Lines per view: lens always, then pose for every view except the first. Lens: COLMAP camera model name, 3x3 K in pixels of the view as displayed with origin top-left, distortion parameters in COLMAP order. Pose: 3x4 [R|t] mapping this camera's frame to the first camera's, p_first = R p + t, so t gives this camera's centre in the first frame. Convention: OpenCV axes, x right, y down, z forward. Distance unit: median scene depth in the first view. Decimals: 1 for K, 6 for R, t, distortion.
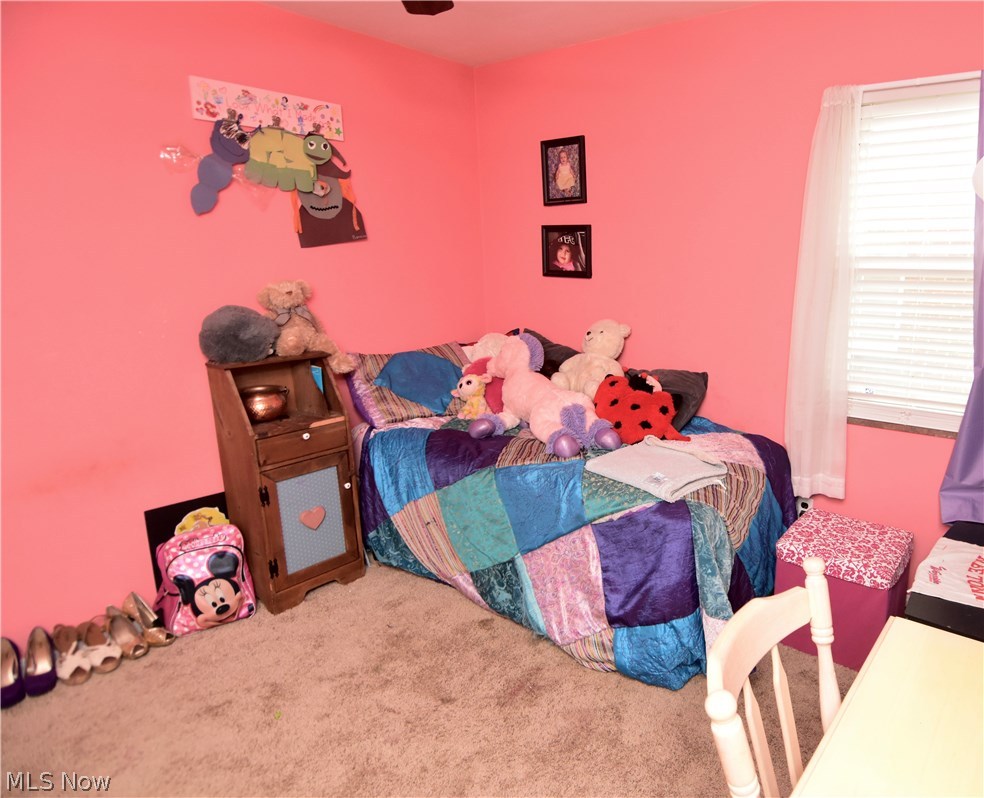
lens RADIAL K [[741.6, 0, 492.0], [0, 741.6, 399.0], [0, 0, 1]] dist [-0.043497, 0.001728]
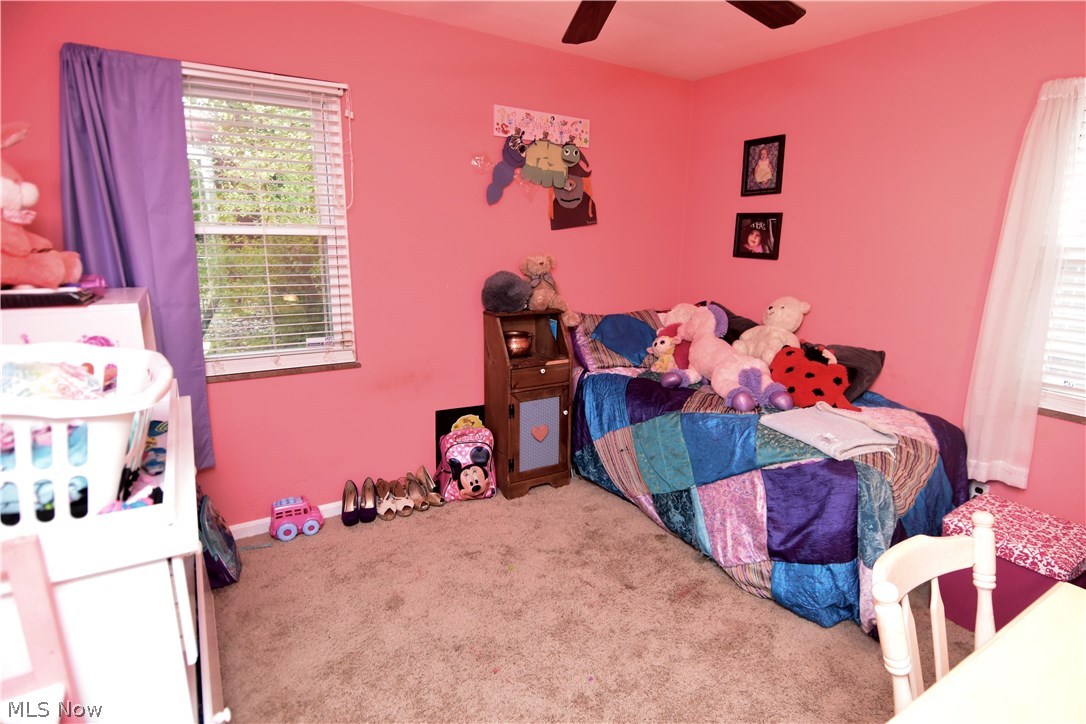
lens RADIAL K [[529.3, 0, 539.9], [0, 529.3, 357.7], [0, 0, 1]] dist [-0.001305, -0.014474]
pose [[0.950050, 0.085171, -0.300251, 0.036904], [-0.075680, 0.996199, 0.043123, -0.017550], [0.302783, -0.018246, 0.952885, 0.094153]]
